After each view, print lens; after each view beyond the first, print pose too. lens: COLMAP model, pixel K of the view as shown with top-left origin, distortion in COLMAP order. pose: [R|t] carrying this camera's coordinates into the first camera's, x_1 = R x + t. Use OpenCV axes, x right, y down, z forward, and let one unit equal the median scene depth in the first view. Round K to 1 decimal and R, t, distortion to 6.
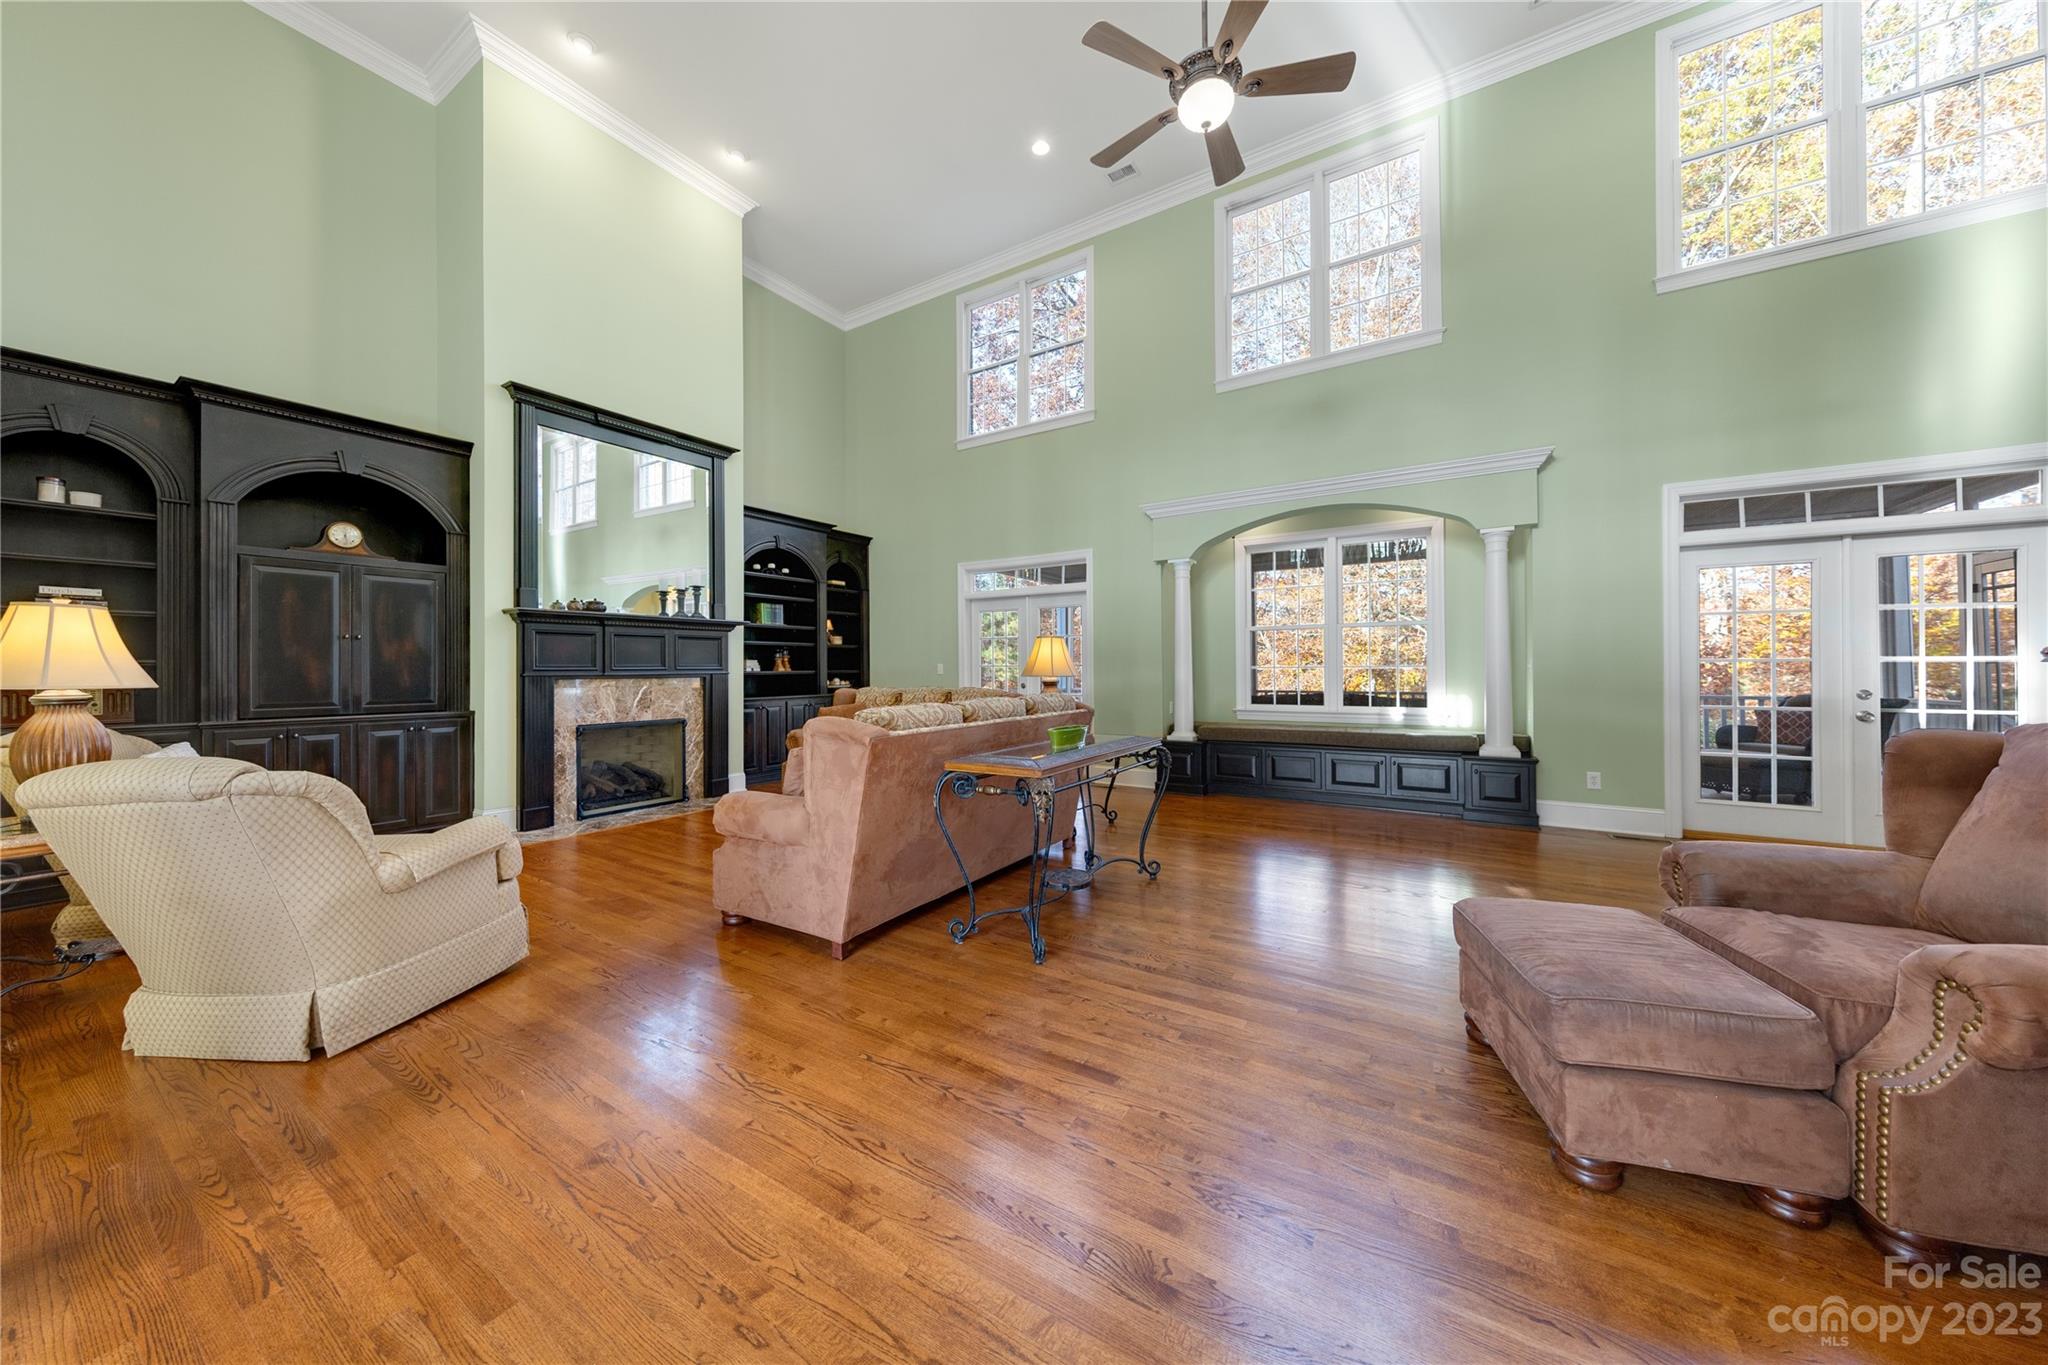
lens RADIAL K [[686.8, 0, 1023.3], [0, 686.8, 668.4], [0, 0, 1]] dist [-0.000240, -0.000009]
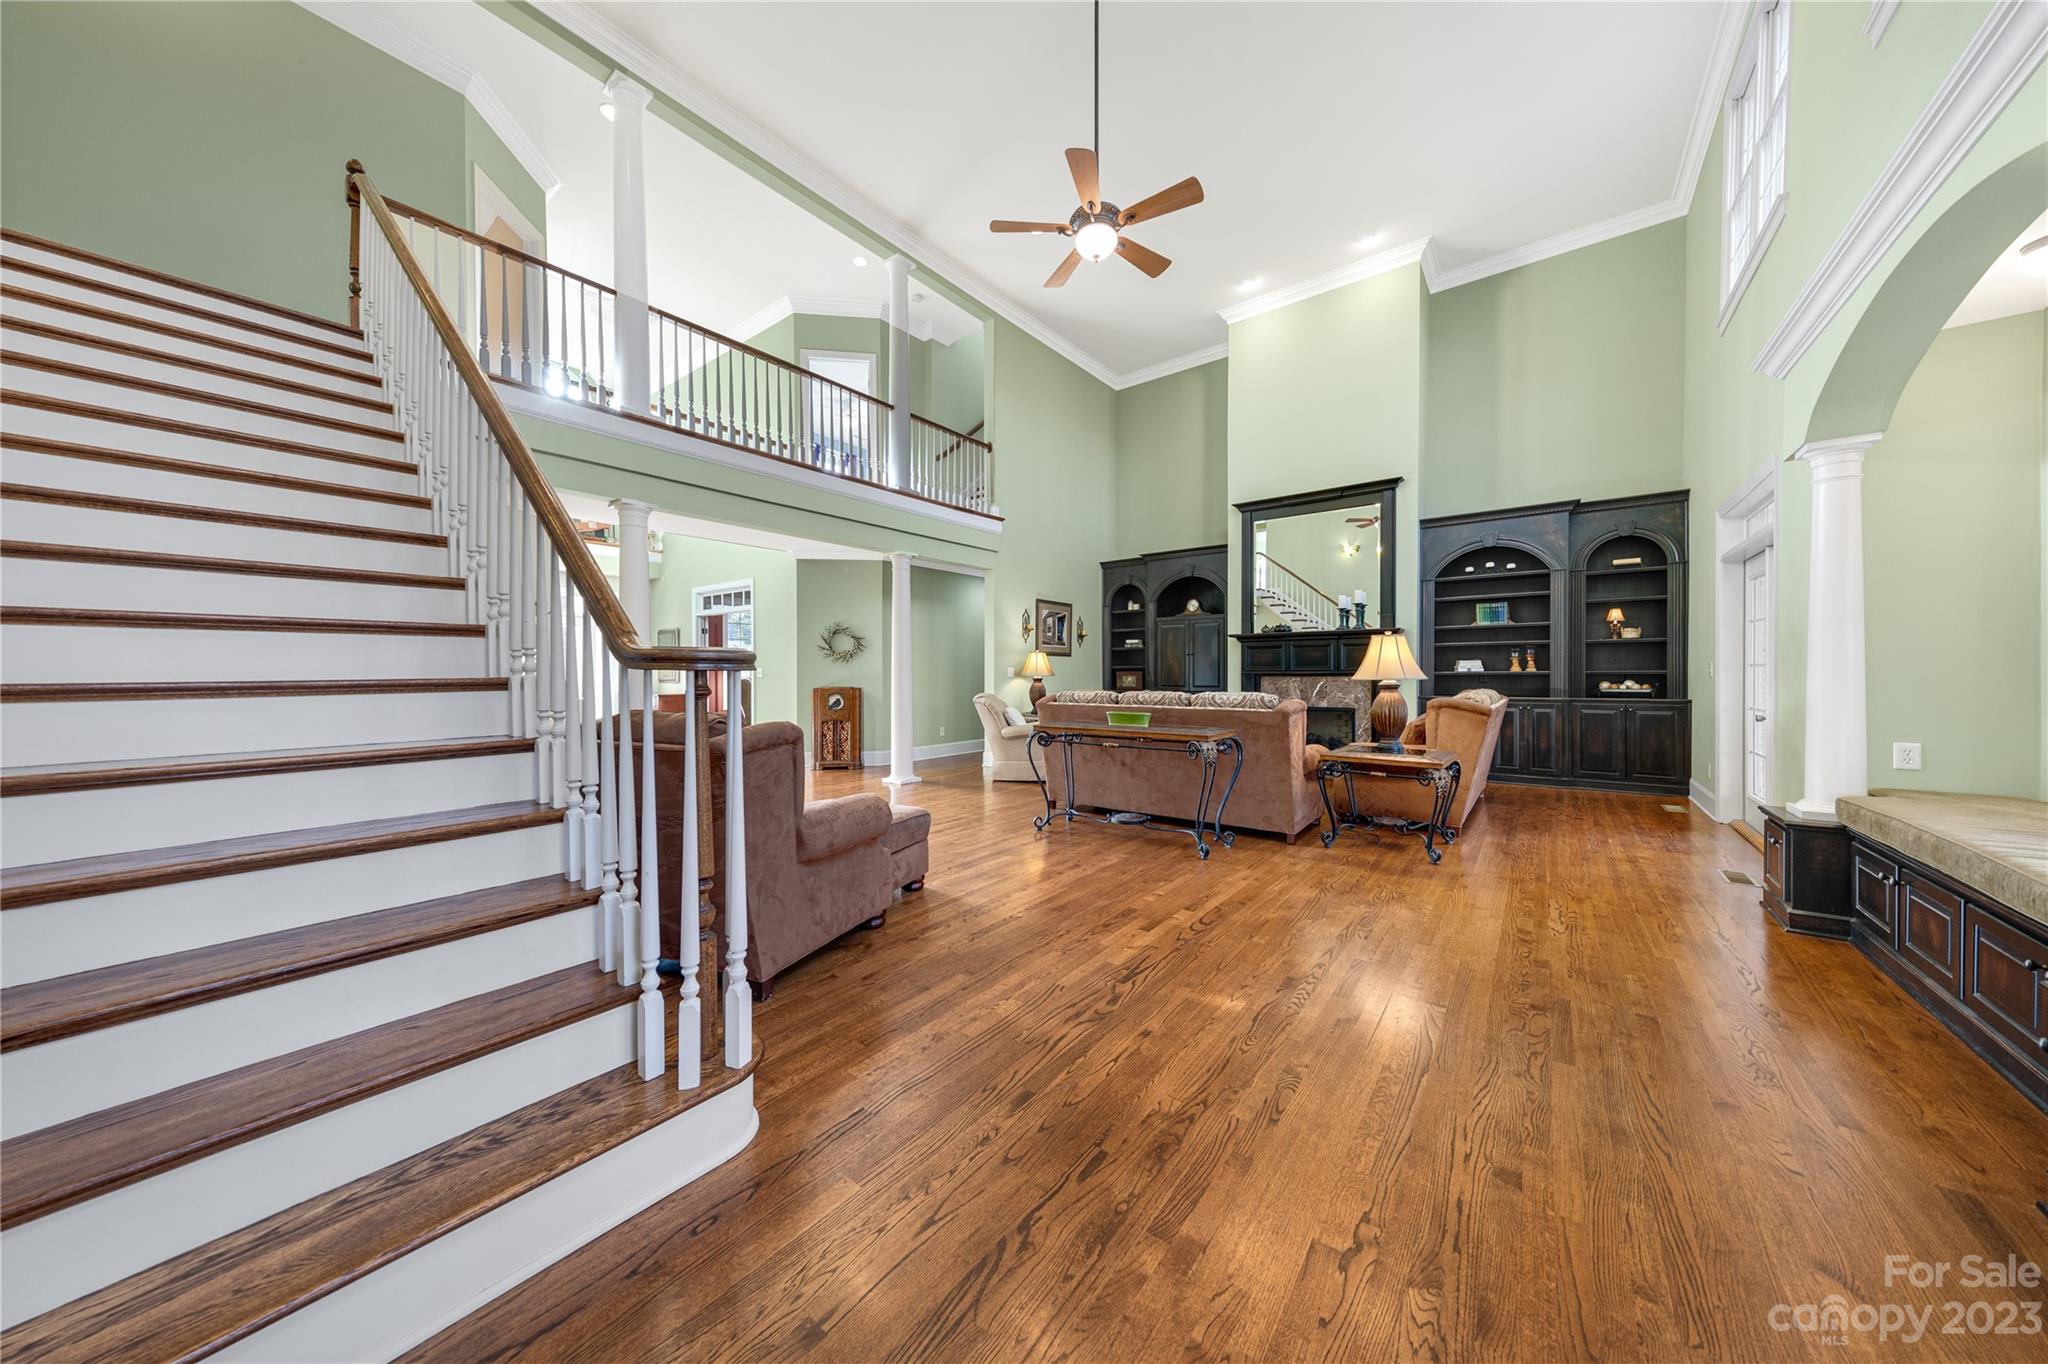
lens RADIAL K [[667.3, 0, 1017.5], [0, 667.3, 681.8], [0, 0, 1]] dist [0.002544, -0.000108]
pose [[-0.099008, 0.018151, -0.994921, 0.906608], [0.006433, 0.999824, 0.017600, -0.002539], [0.995066, -0.004657, -0.099107, 0.566650]]
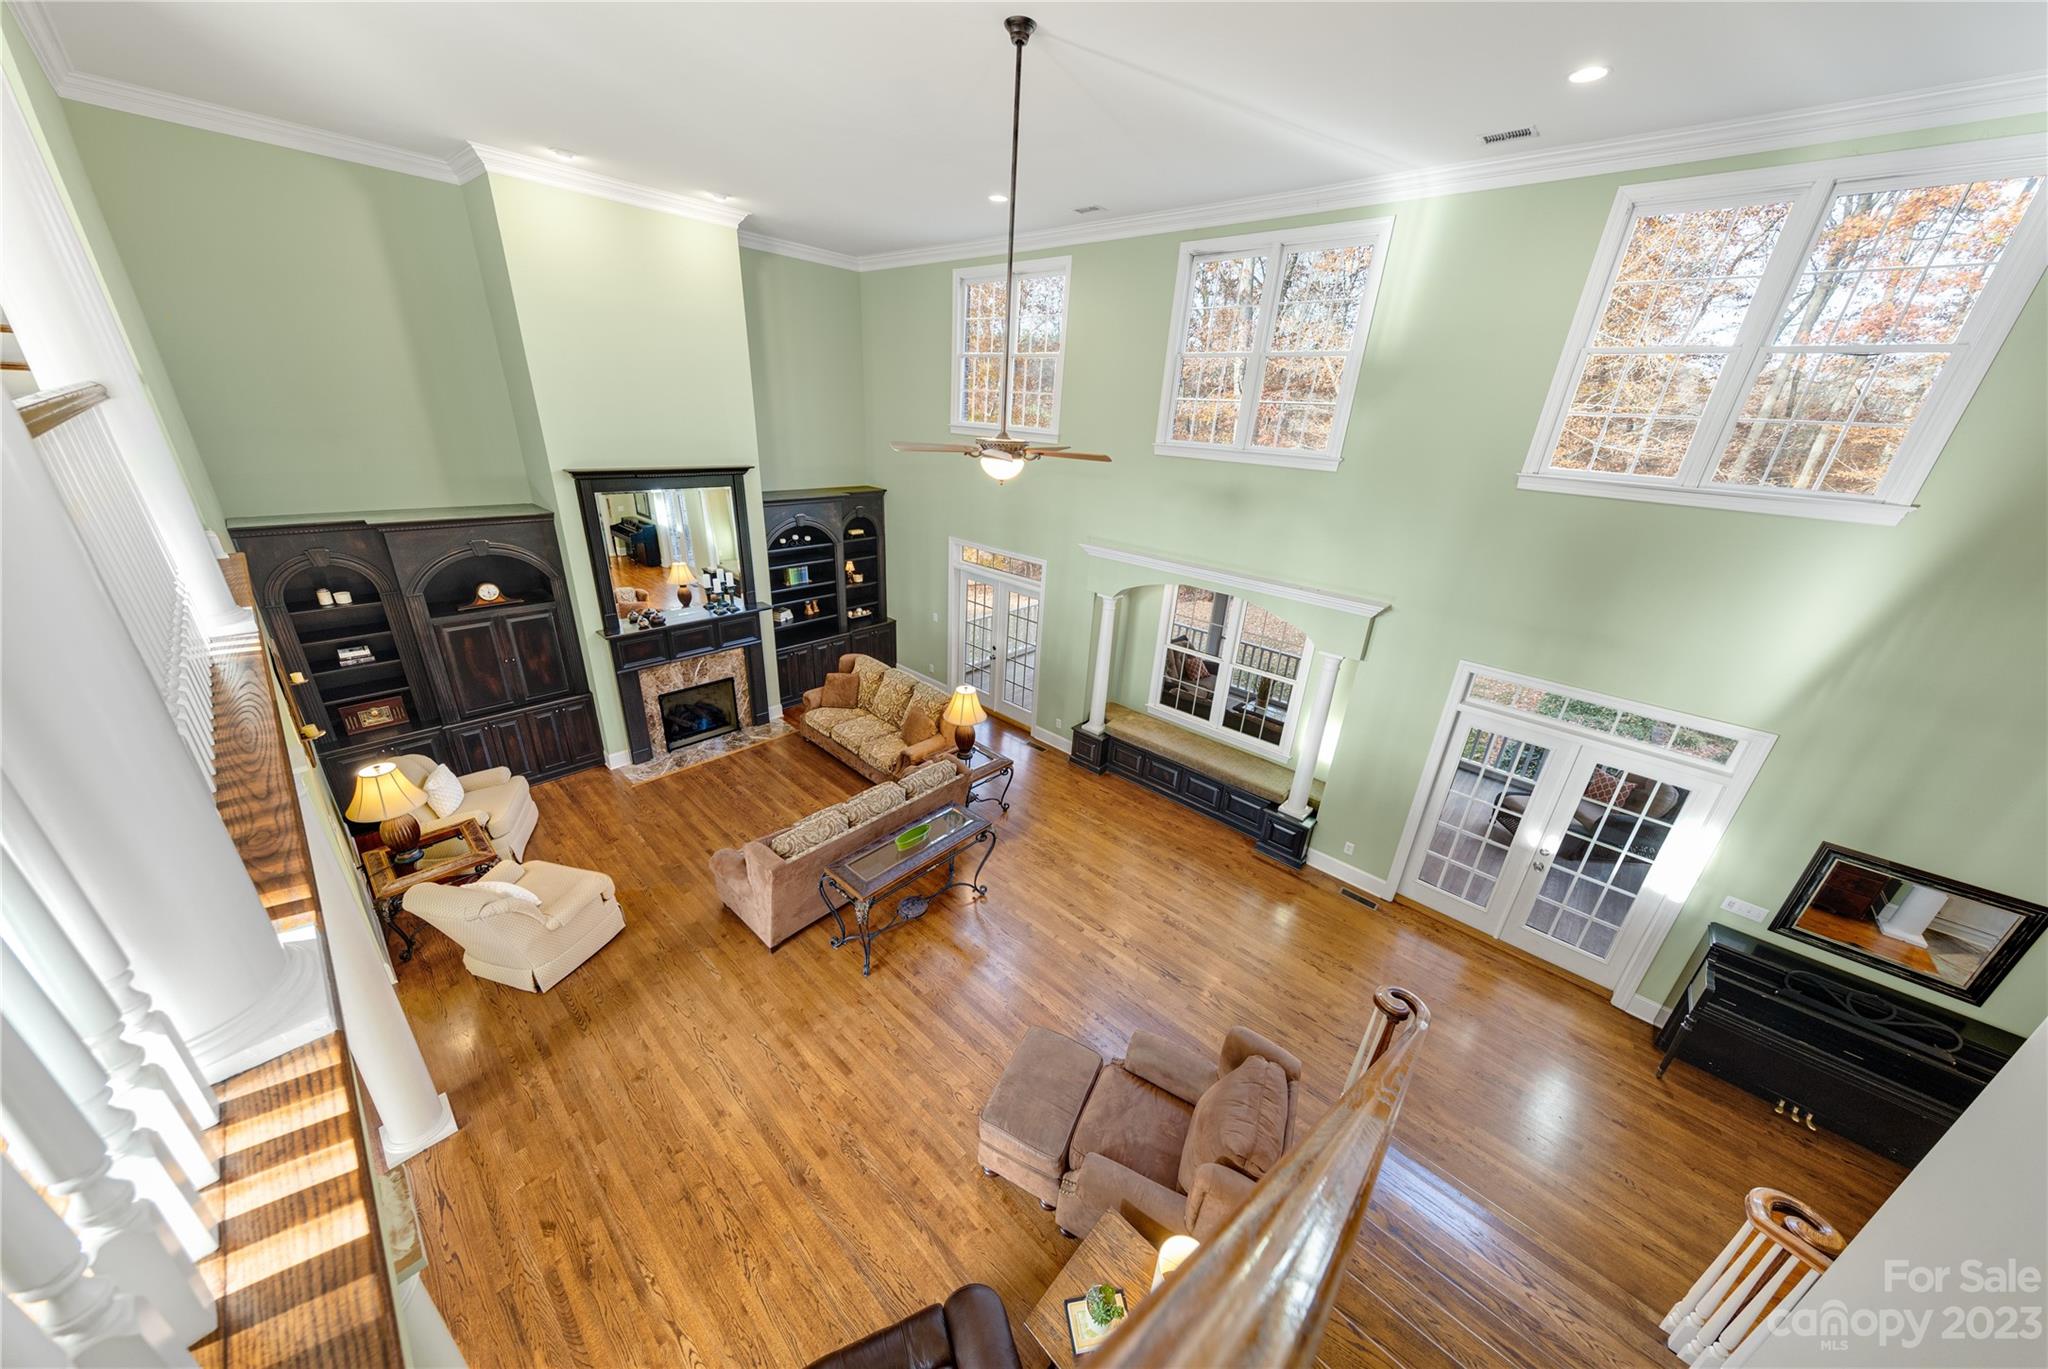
lens RADIAL K [[667.3, 0, 1017.5], [0, 667.3, 684.3], [0, 0, 1]] dist [0.002544, -0.000108]
pose [[0.983074, 0.120657, -0.137870, 0.301518], [-0.058323, 0.919471, 0.388807, -0.539247], [0.173680, -0.374185, 0.910945, -0.160921]]
